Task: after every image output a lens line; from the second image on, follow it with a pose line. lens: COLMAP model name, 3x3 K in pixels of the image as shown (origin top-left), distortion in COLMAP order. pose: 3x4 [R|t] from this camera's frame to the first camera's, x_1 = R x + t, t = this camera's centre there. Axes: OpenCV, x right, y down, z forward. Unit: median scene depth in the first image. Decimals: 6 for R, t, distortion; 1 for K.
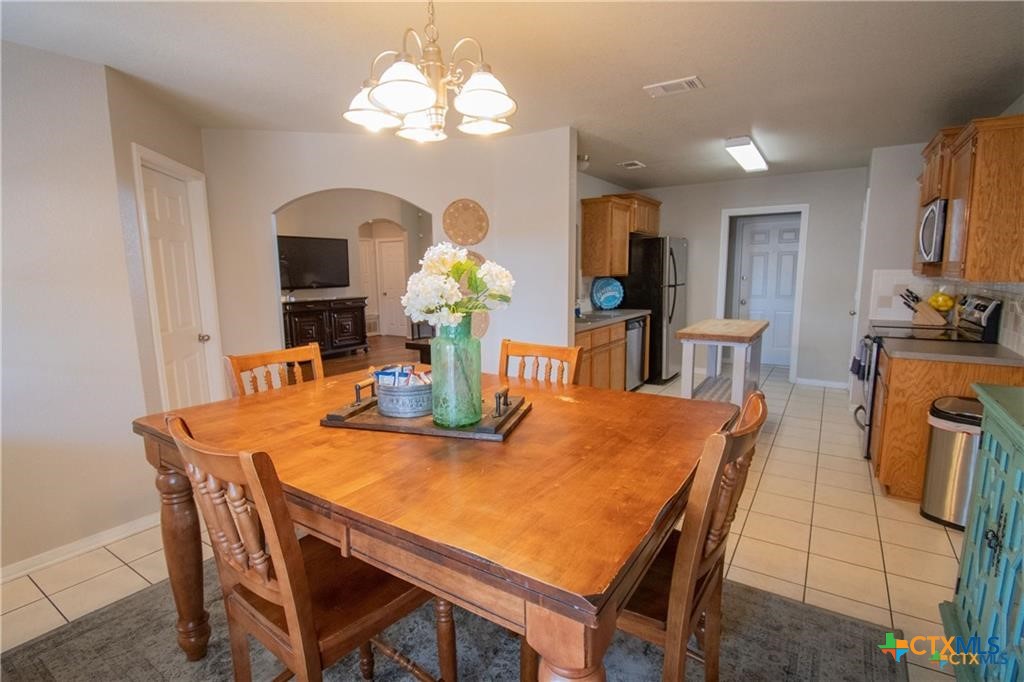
lens RADIAL K [[487.0, 0, 512.5], [0, 487.0, 347.0], [0, 0, 1]] dist [0.000698, 0.000022]
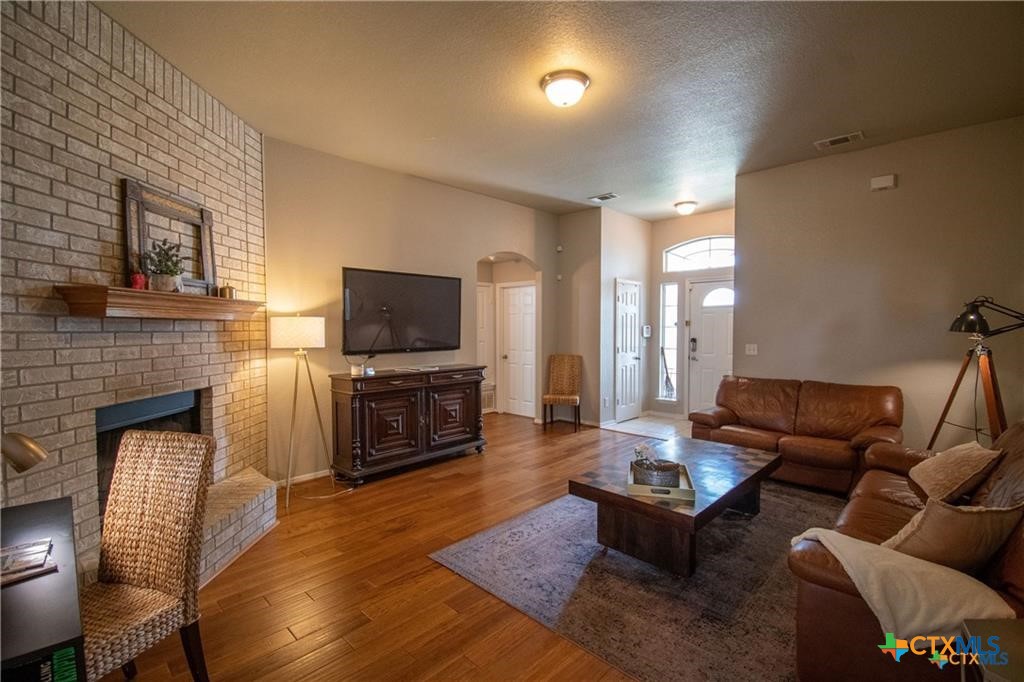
lens RADIAL K [[452.4, 0, 515.6], [0, 452.4, 336.6], [0, 0, 1]] dist [-0.008662, -0.003053]
pose [[0.981132, 0.011723, -0.192985, -0.145016], [-0.037001, 0.991095, -0.127910, -0.066211], [0.189767, 0.132637, 0.972829, 0.422637]]
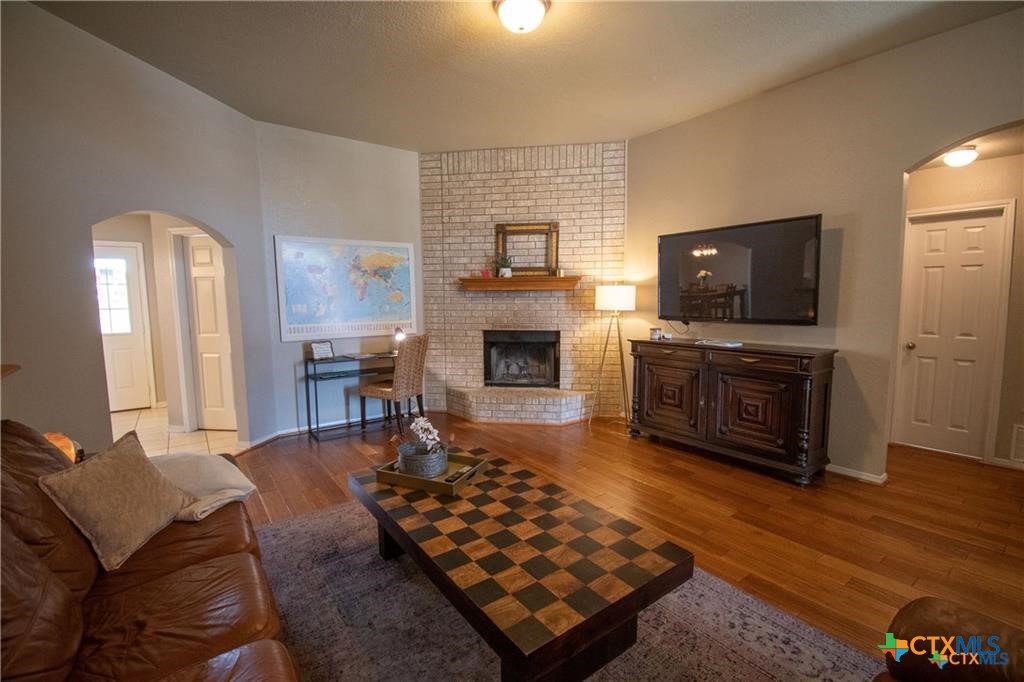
lens RADIAL K [[452.4, 0, 519.1], [0, 452.4, 340.6], [0, 0, 1]] dist [-0.008662, -0.003053]
pose [[-0.336755, 0.111936, -0.934915, 0.146961], [-0.131091, 0.977665, 0.164273, -0.148904], [0.932422, 0.177878, -0.314559, 0.916414]]
